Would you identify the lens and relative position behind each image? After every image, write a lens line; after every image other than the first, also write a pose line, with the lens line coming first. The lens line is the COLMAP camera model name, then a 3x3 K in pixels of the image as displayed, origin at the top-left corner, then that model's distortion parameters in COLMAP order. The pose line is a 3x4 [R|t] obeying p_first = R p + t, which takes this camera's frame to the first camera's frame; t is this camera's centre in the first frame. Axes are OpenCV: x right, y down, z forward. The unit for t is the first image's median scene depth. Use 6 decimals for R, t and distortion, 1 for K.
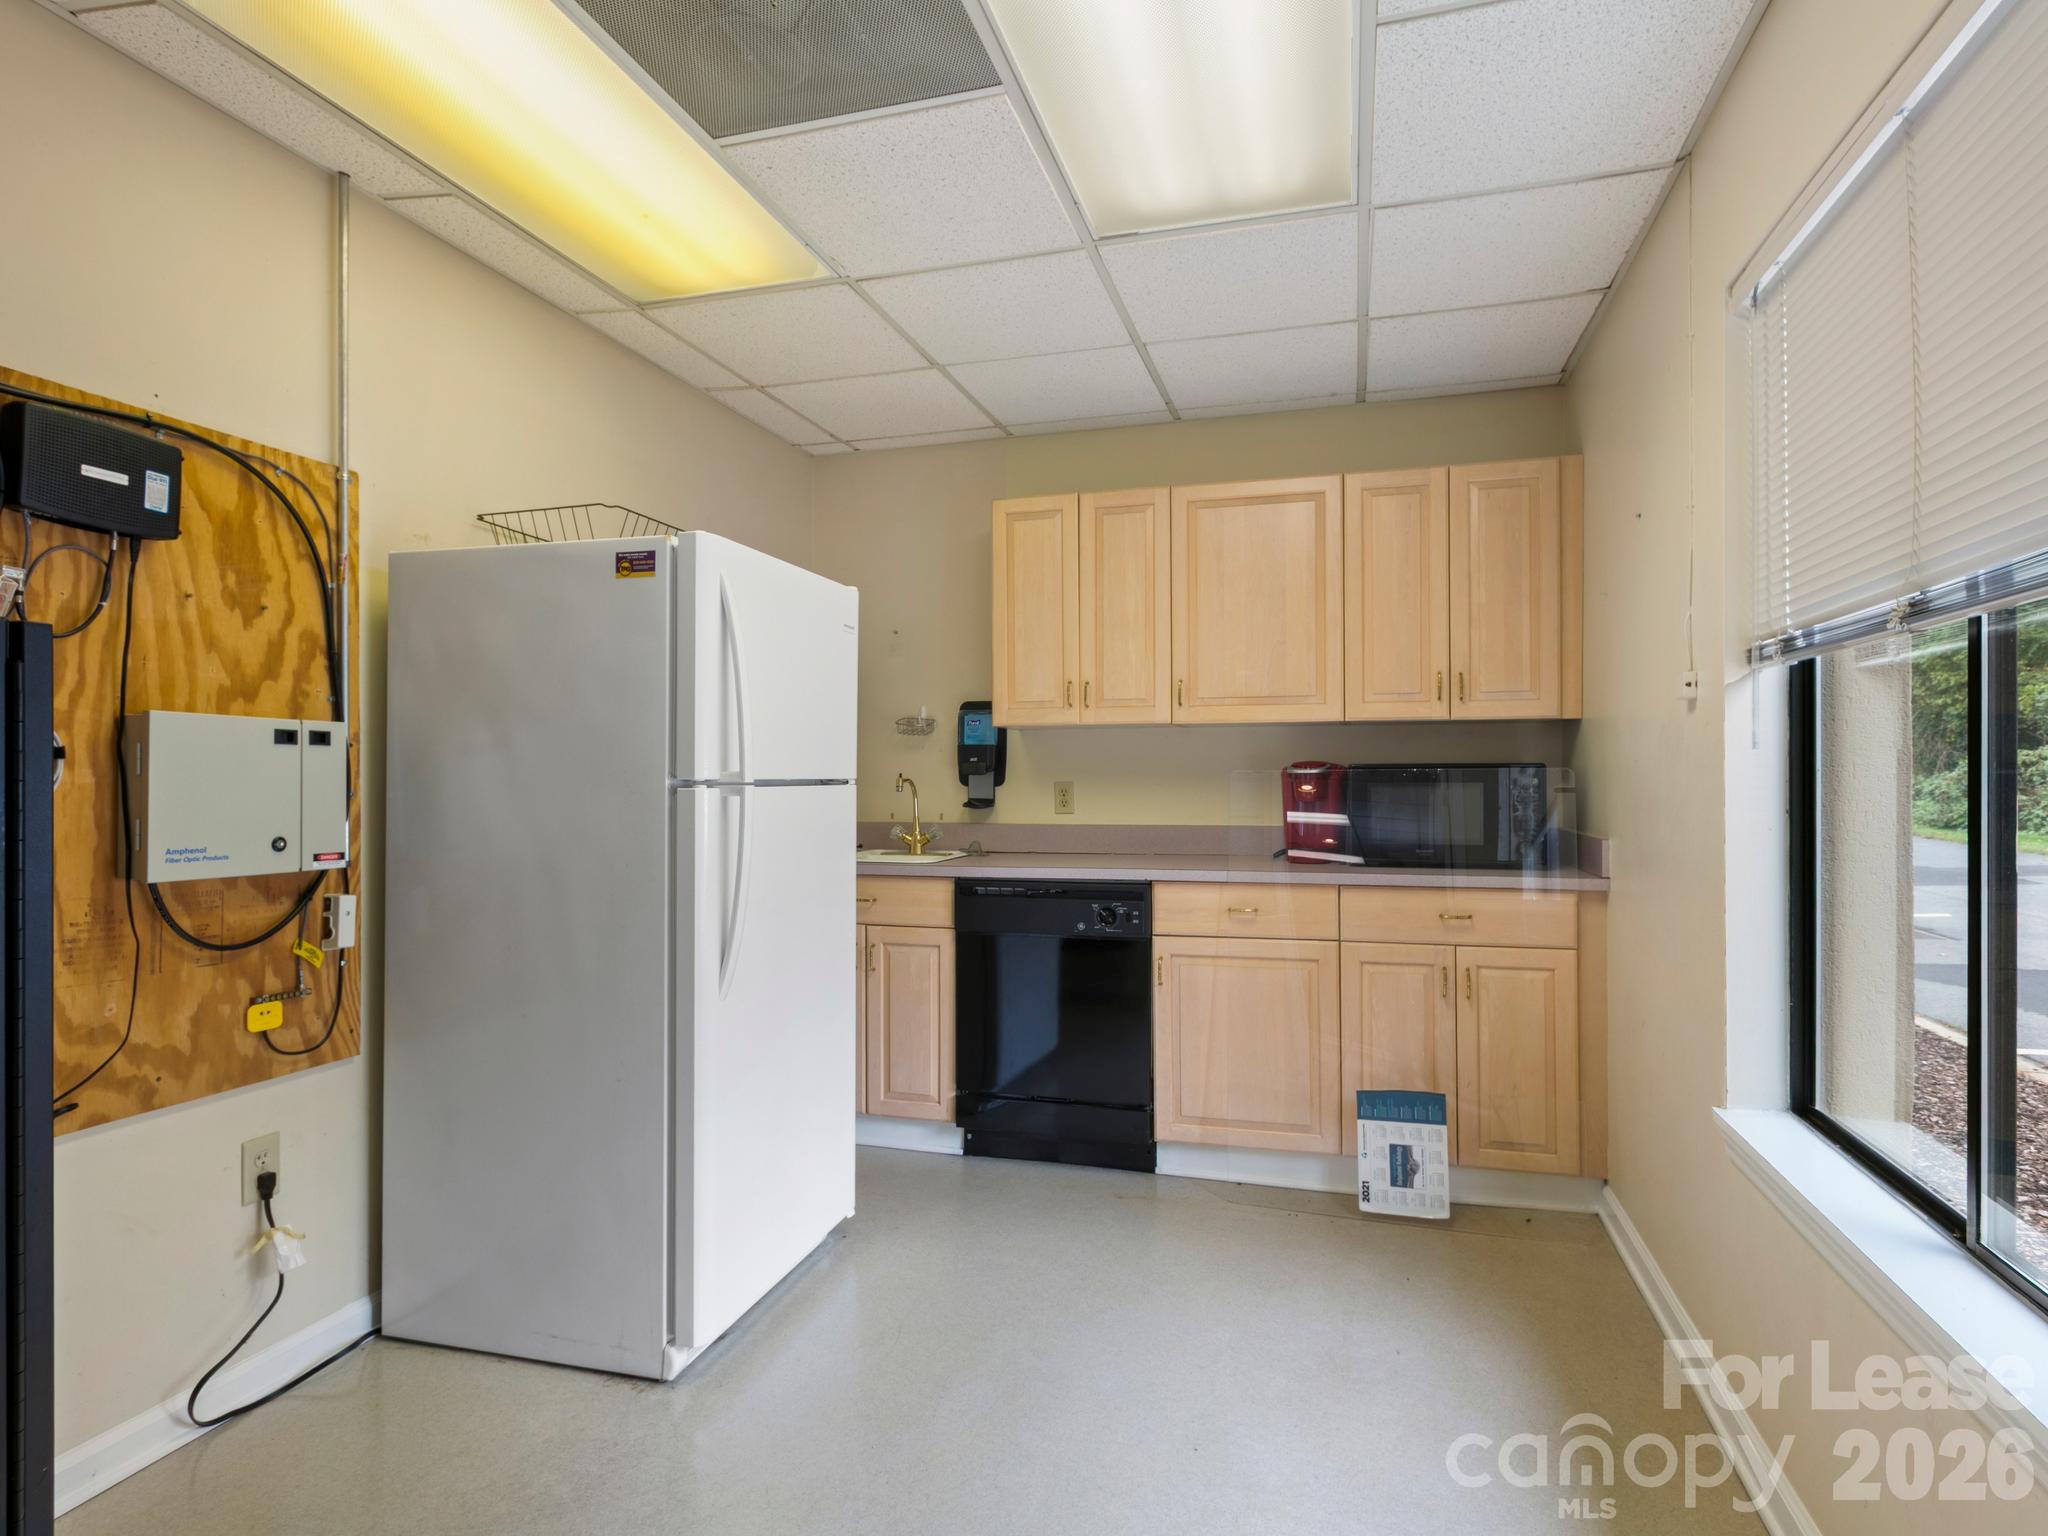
lens RADIAL K [[1104.6, 0, 1033.2], [0, 1104.6, 761.2], [0, 0, 1]] dist [-0.007482, -0.001049]
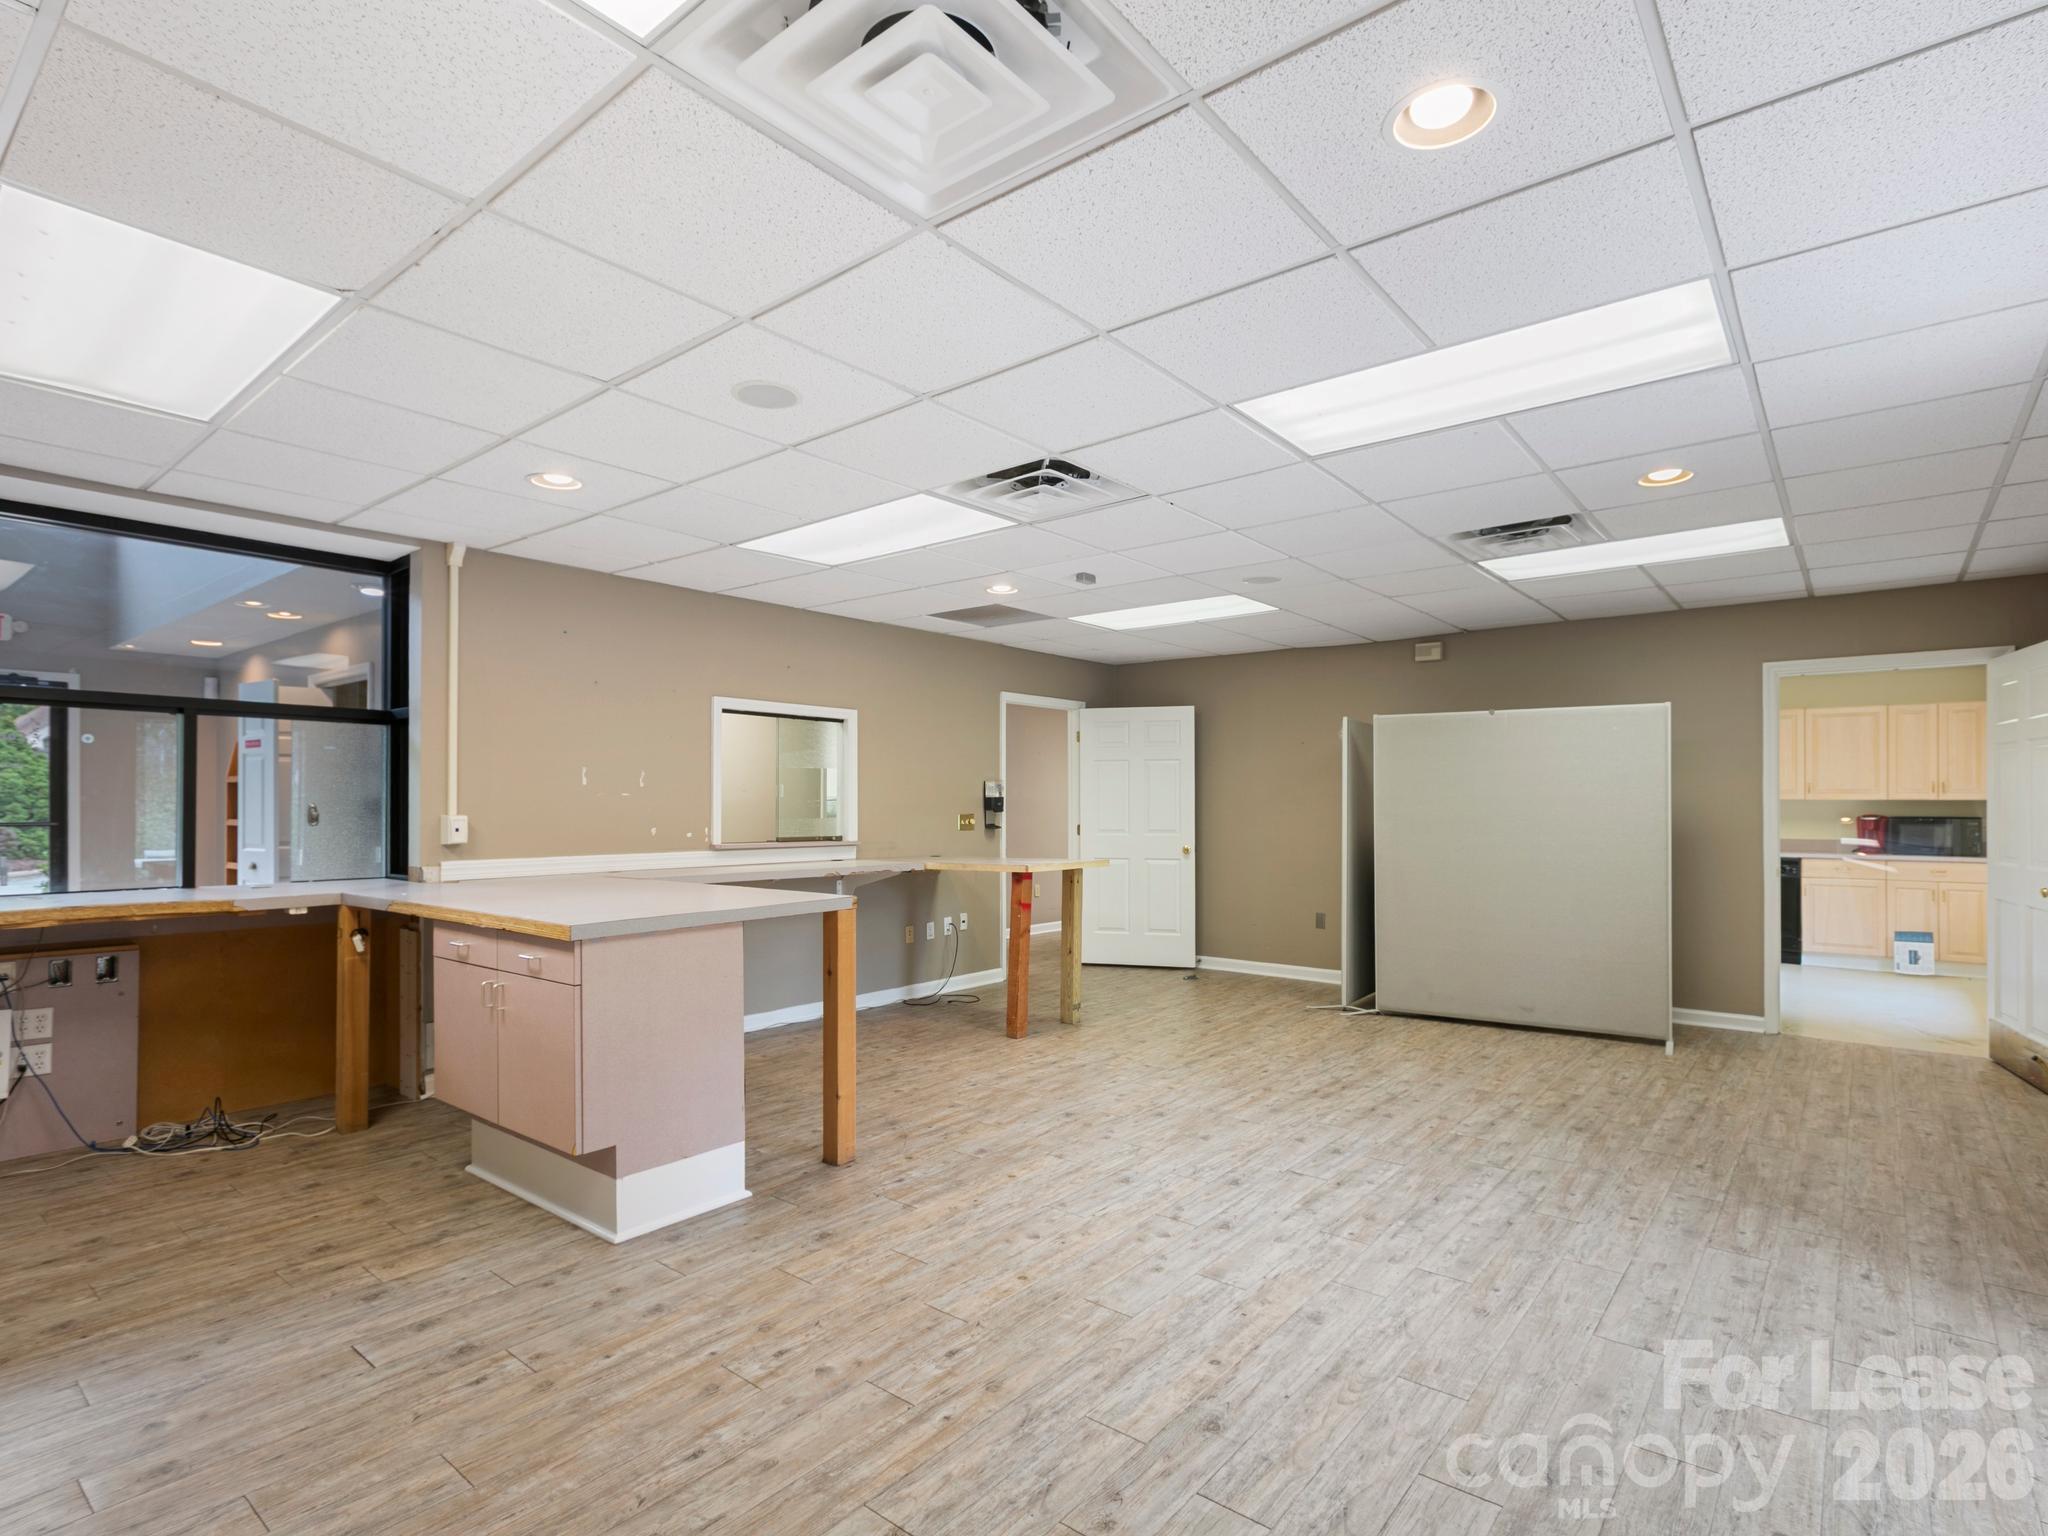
lens RADIAL K [[1032.9, 0, 1020.9], [0, 1032.9, 789.8], [0, 0, 1]] dist [0.002246, -0.001348]
pose [[0.919527, 0.004390, -0.393003, -0.666942], [-0.005349, 0.999985, -0.001345, -0.047366], [0.392991, 0.003339, 0.919536, -2.132060]]
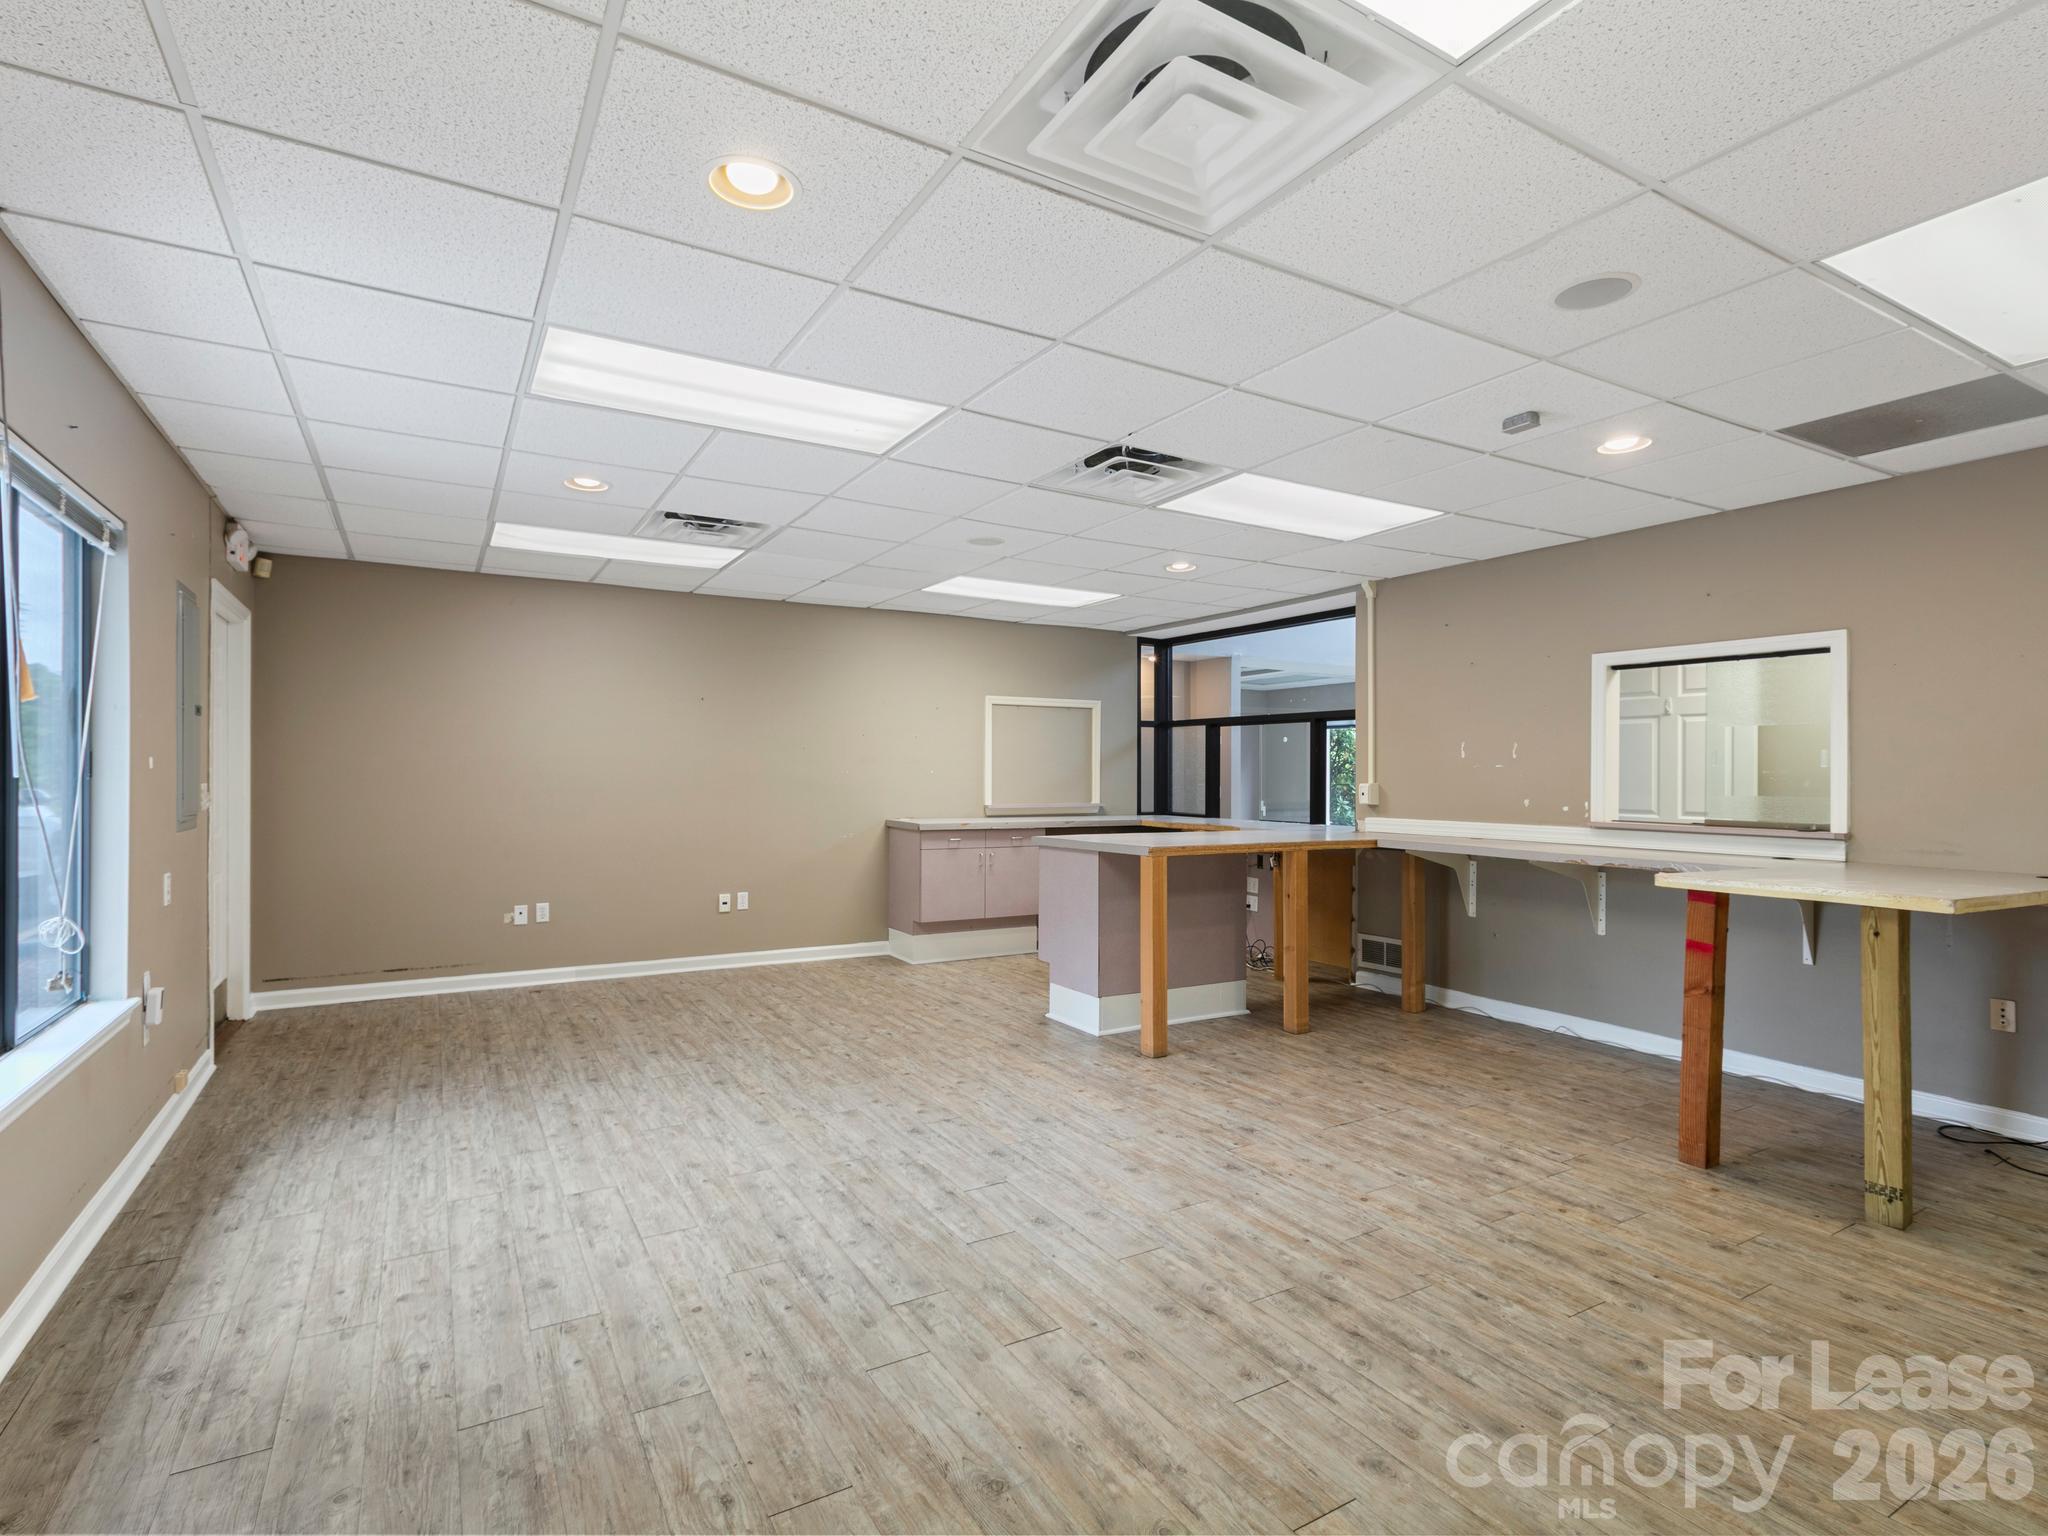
lens RADIAL K [[1032.9, 0, 1039.2], [0, 1032.9, 769.6], [0, 0, 1]] dist [0.002246, -0.001348]
pose [[-0.683576, 0.003243, -0.729872, 1.210324], [0.009806, 0.999941, -0.004741, 0.005618], [0.729813, -0.010398, -0.683567, 4.377608]]
